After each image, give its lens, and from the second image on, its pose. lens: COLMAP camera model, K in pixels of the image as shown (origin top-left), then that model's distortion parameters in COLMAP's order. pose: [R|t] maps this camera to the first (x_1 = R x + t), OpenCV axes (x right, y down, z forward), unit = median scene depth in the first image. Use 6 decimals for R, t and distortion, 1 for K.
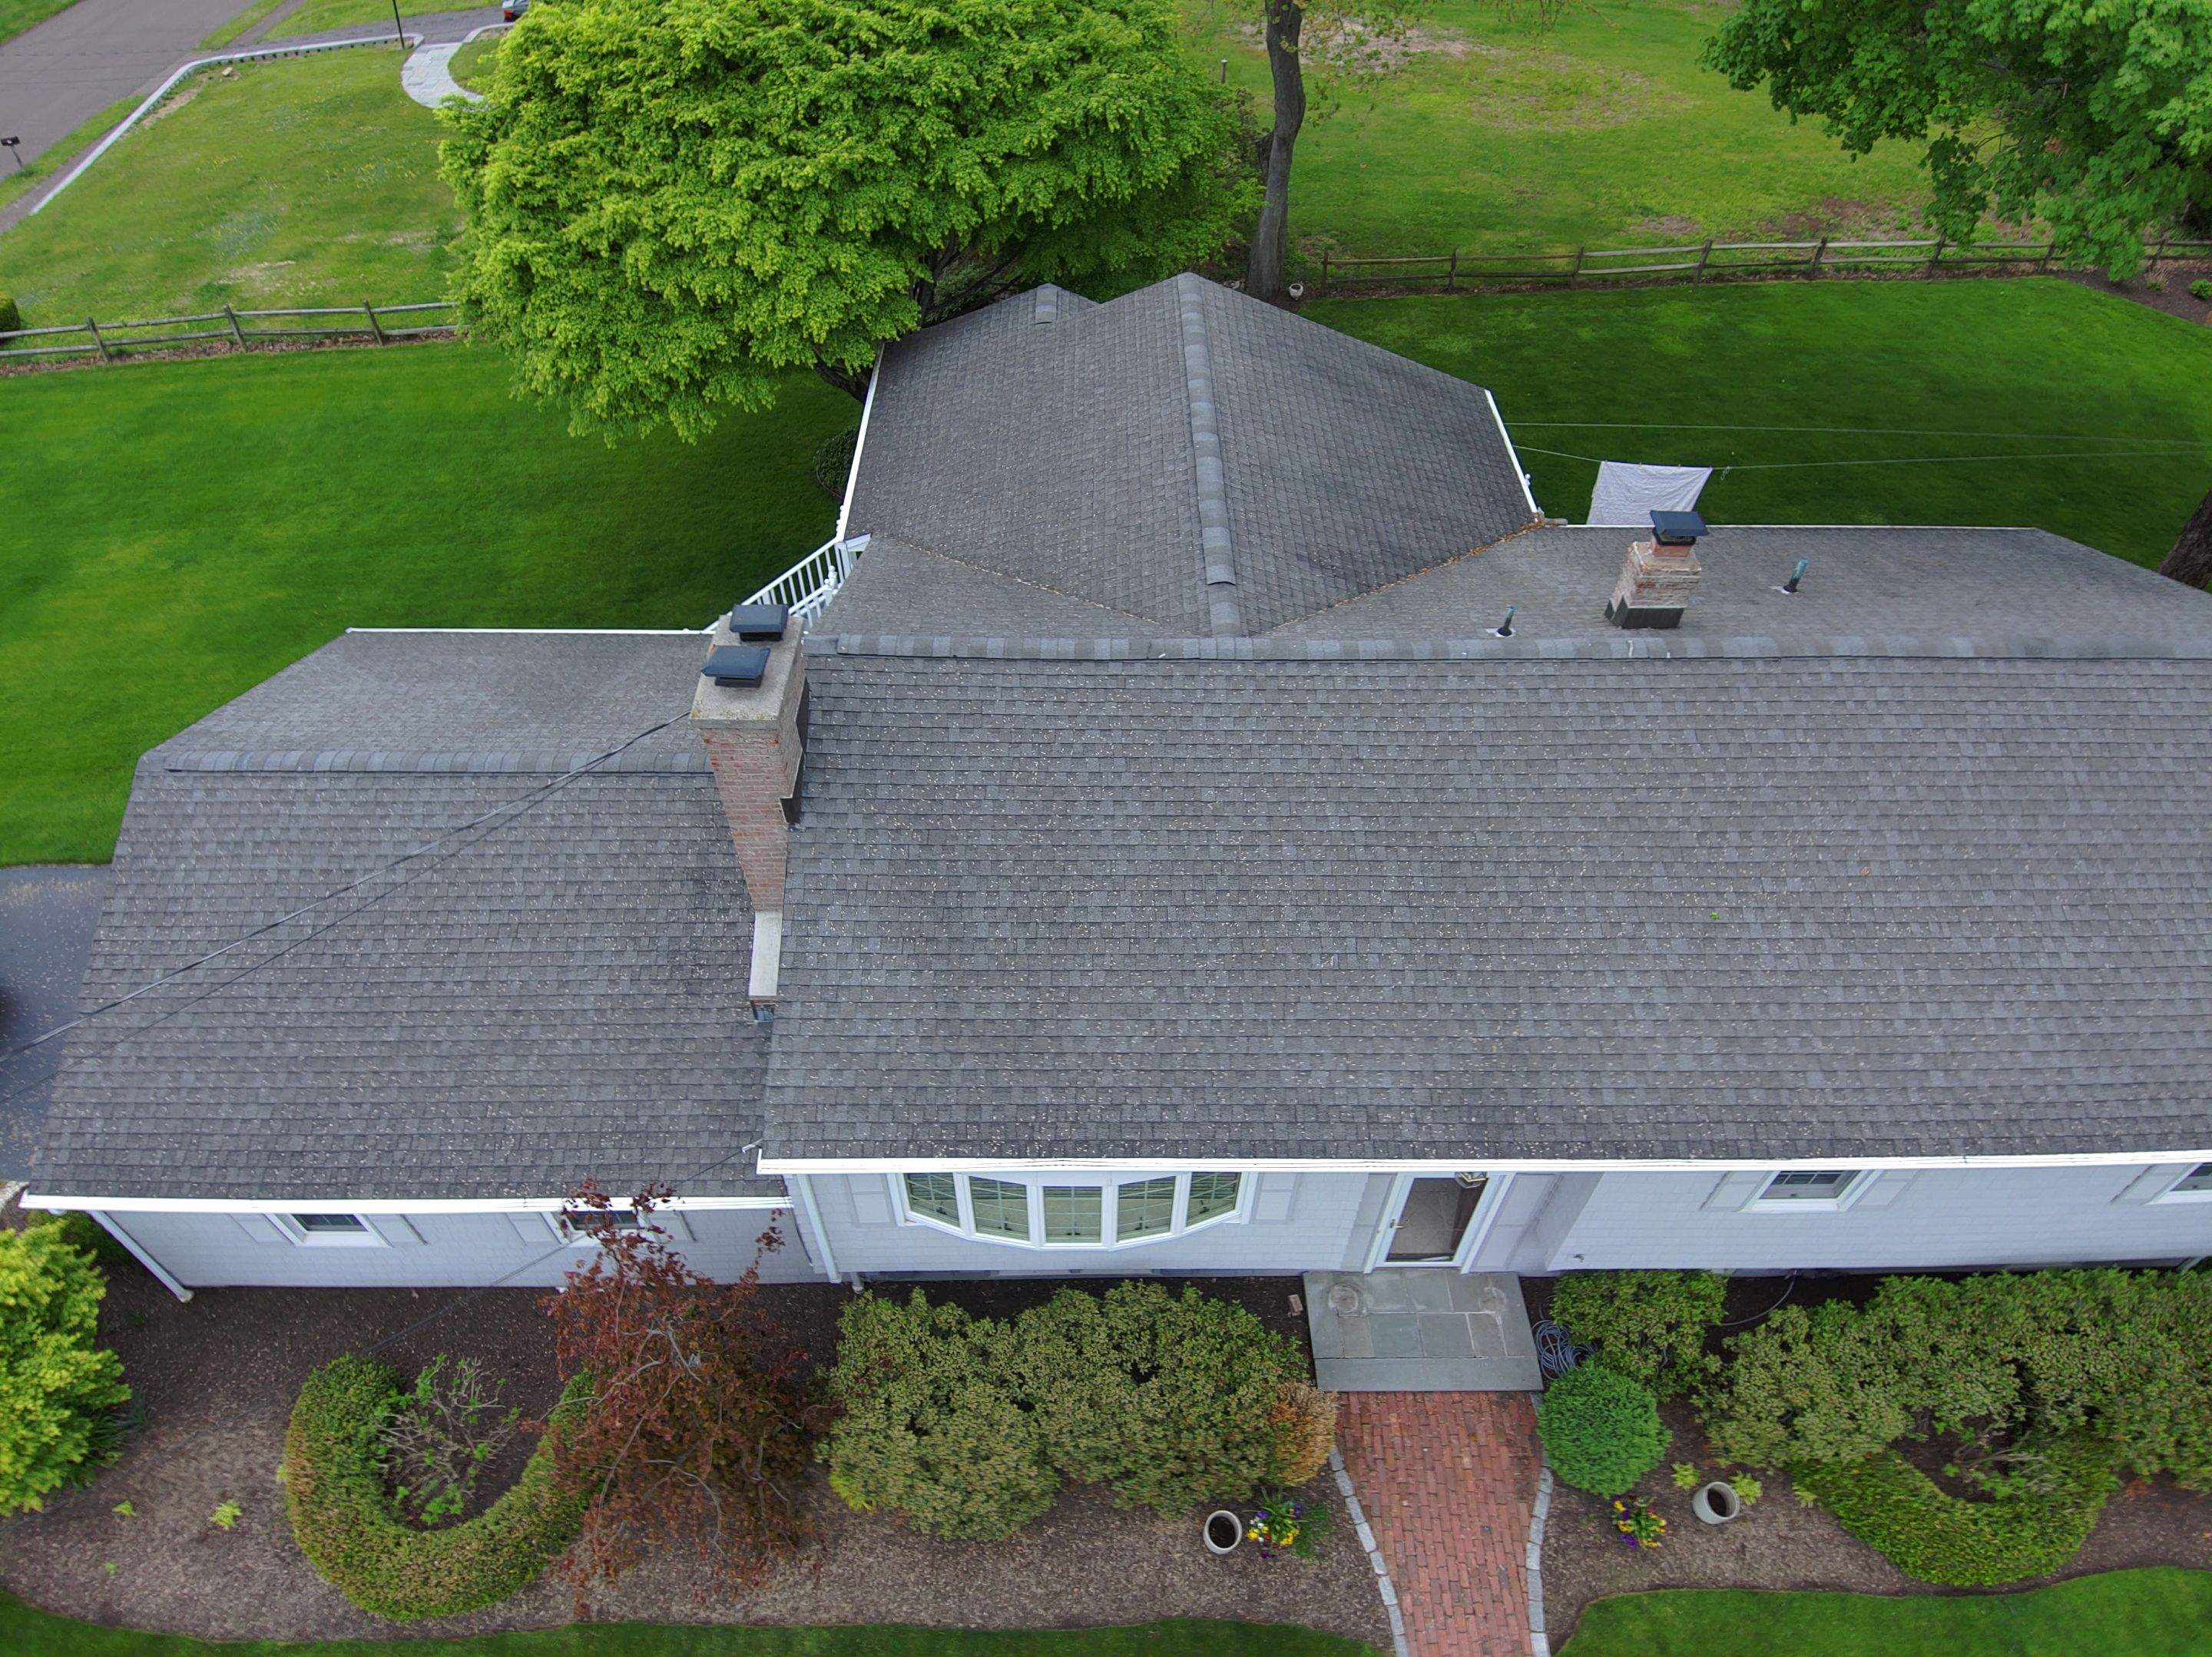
lens RADIAL K [[1309.3, 0, 1089.1], [0, 1309.3, 821.8], [0, 0, 1]] dist [0.037875, -0.062233]
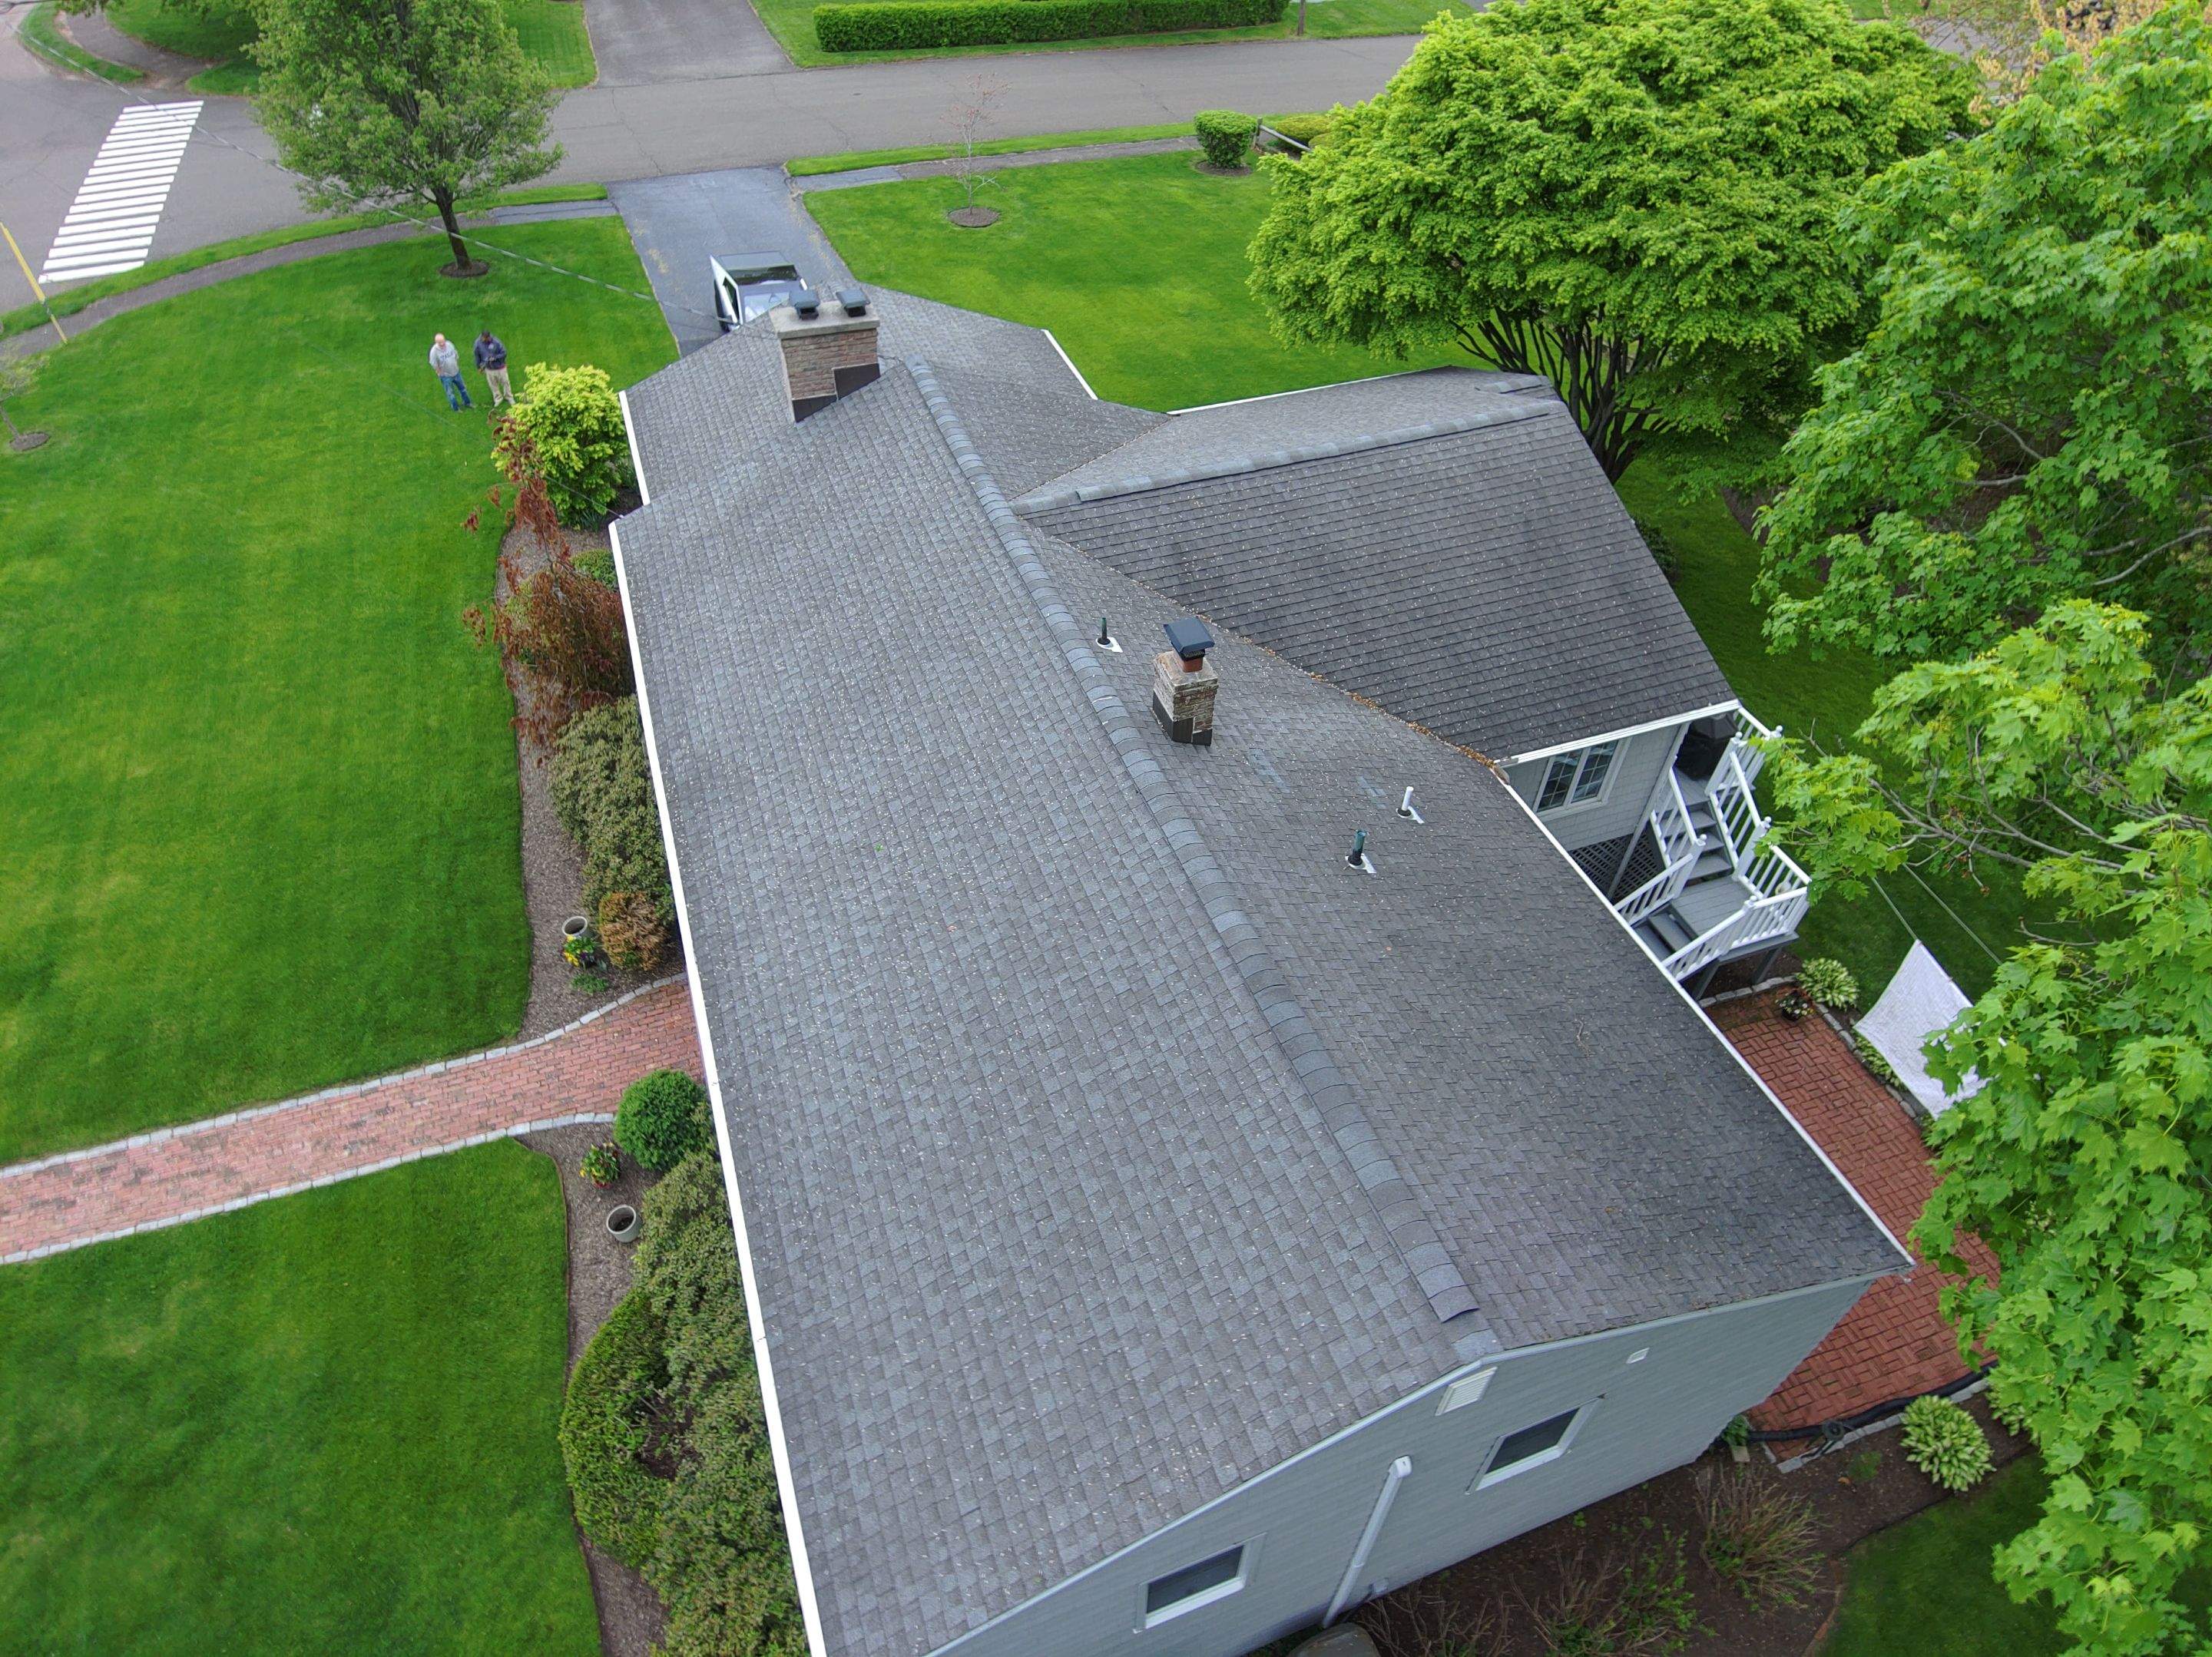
lens RADIAL K [[1309.3, 0, 1109.8], [0, 1309.3, 820.6], [0, 0, 1]] dist [0.037875, -0.062233]
pose [[0.337776, 0.657320, -0.673675, 1.180895], [-0.693611, 0.657658, 0.293921, -0.378862], [0.636248, 0.367989, 0.678065, 0.326154]]
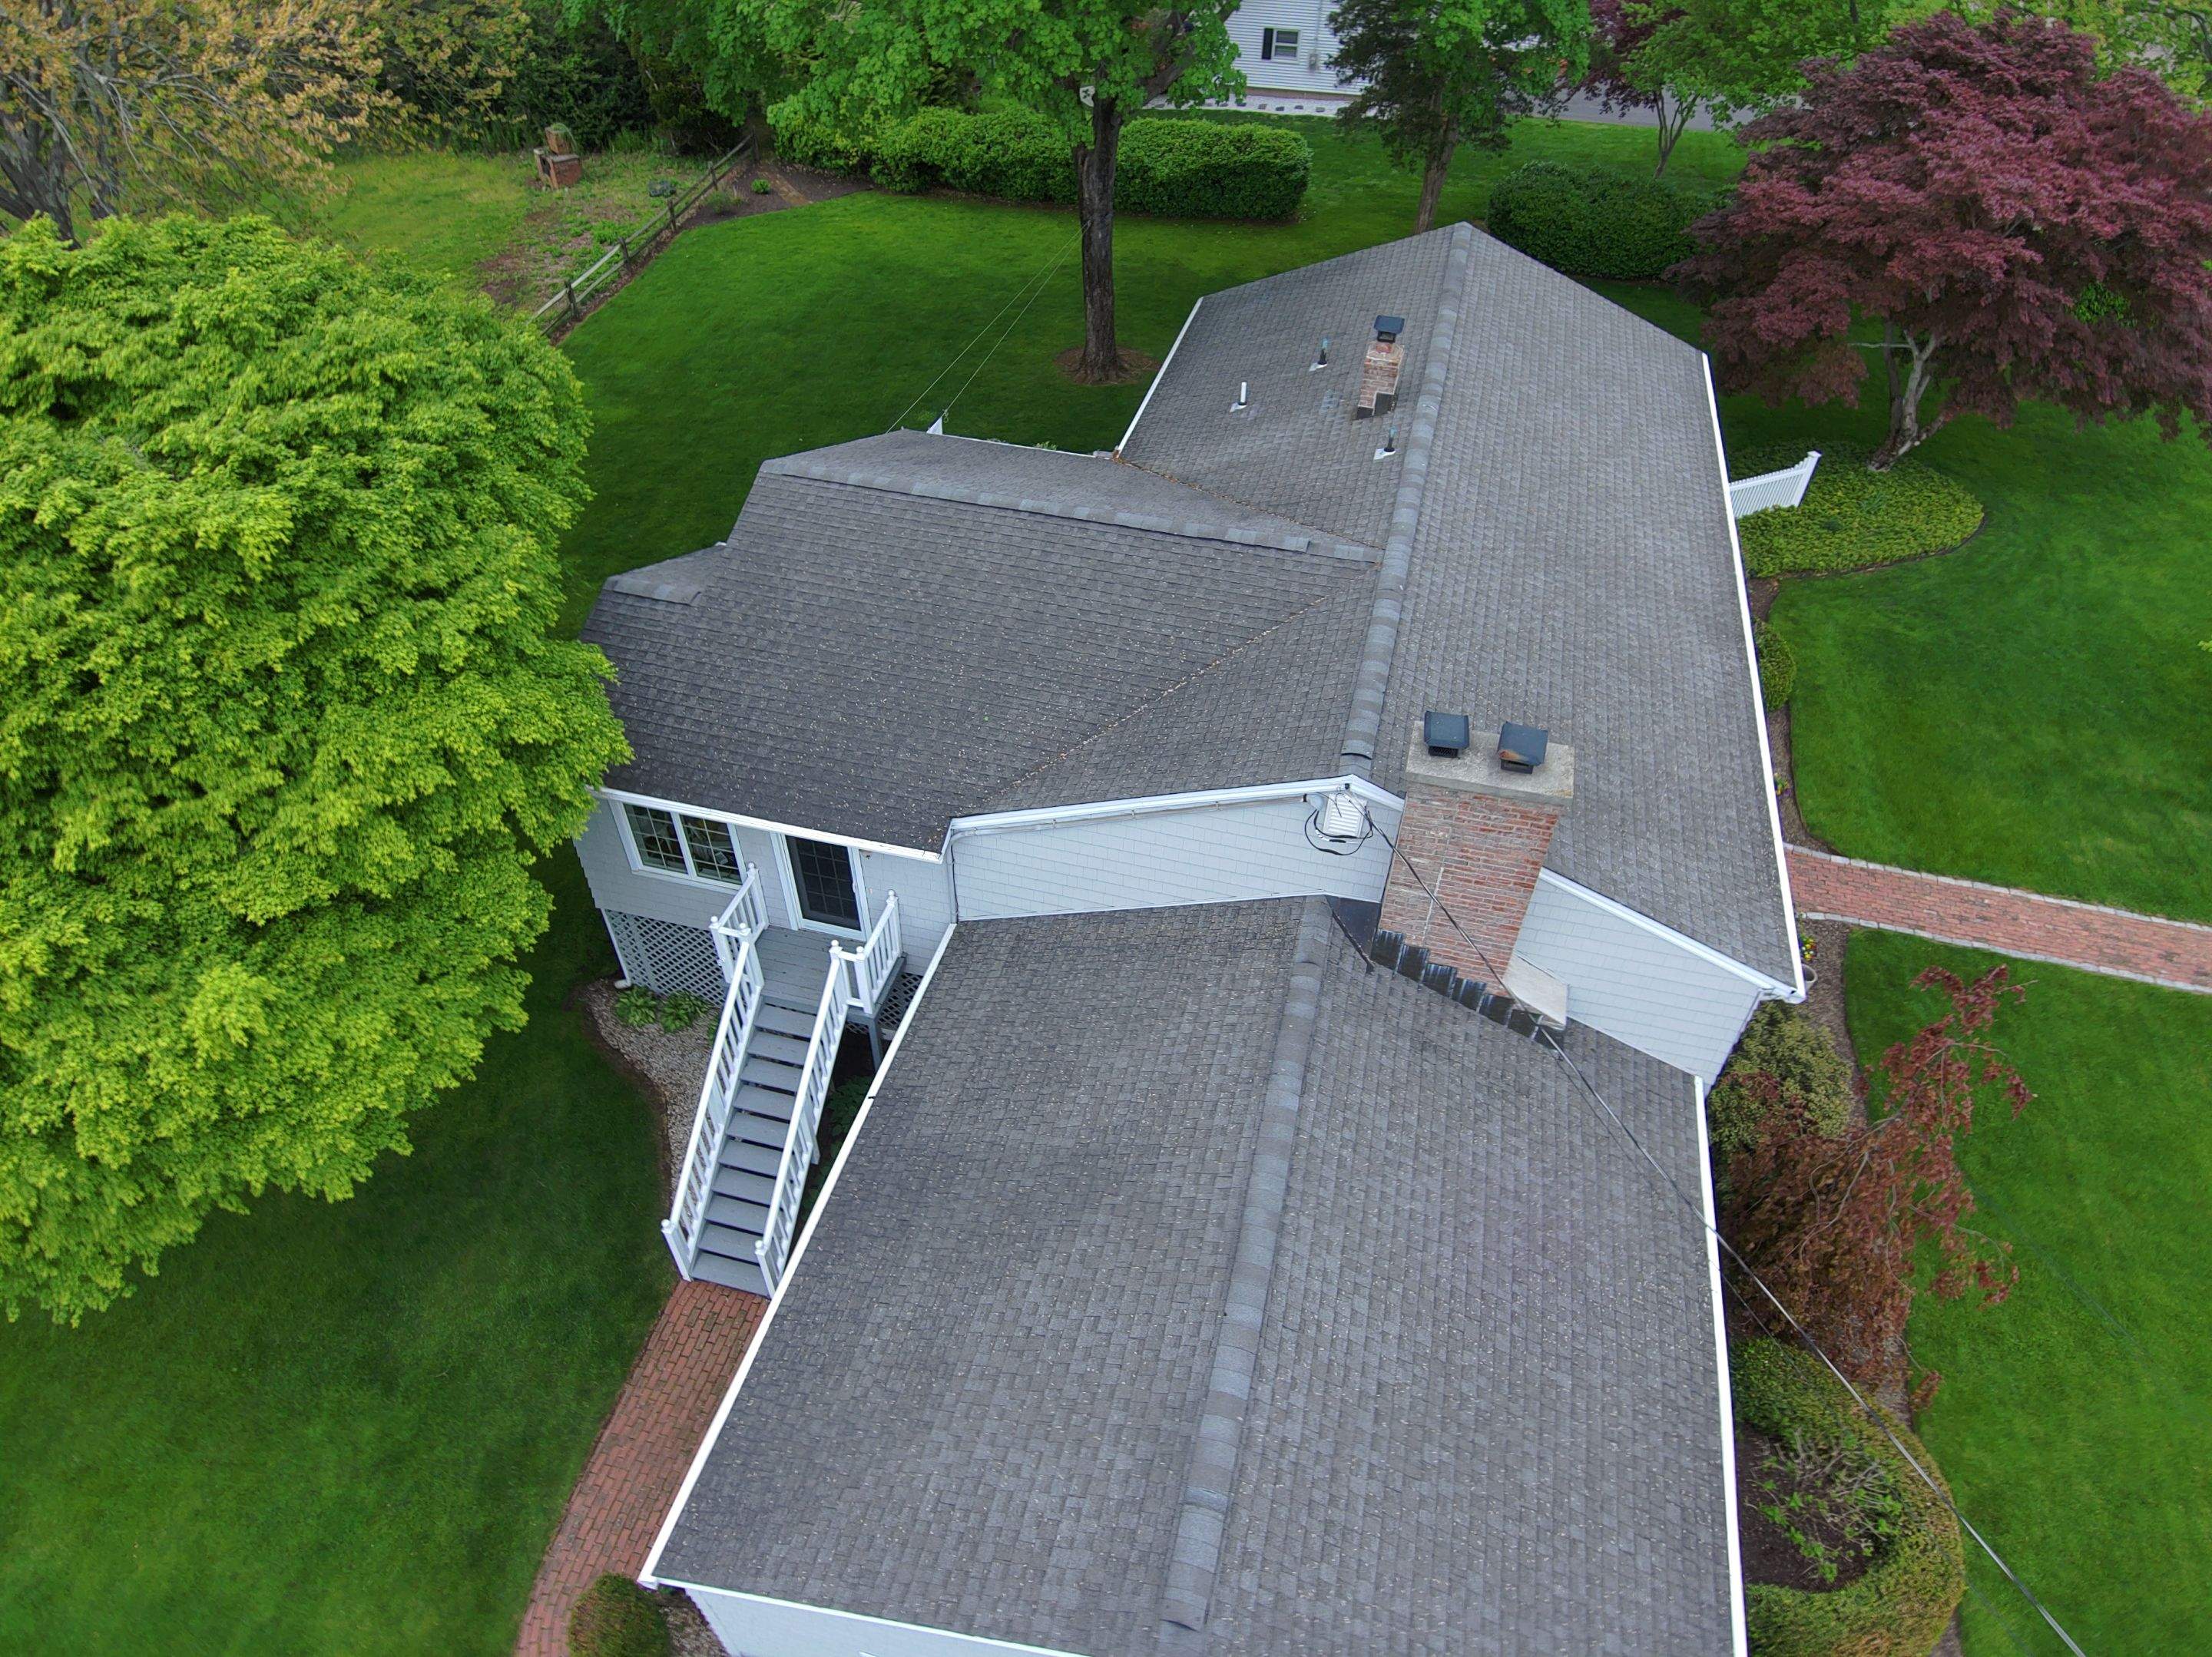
lens RADIAL K [[1309.3, 0, 1104.8], [0, 1309.3, 827.3], [0, 0, 1]] dist [0.037875, -0.062233]
pose [[0.267883, -0.672470, 0.689944, -0.961894], [0.702628, 0.626335, 0.337665, -0.571995], [-0.659206, 0.394319, 0.640281, 0.499511]]
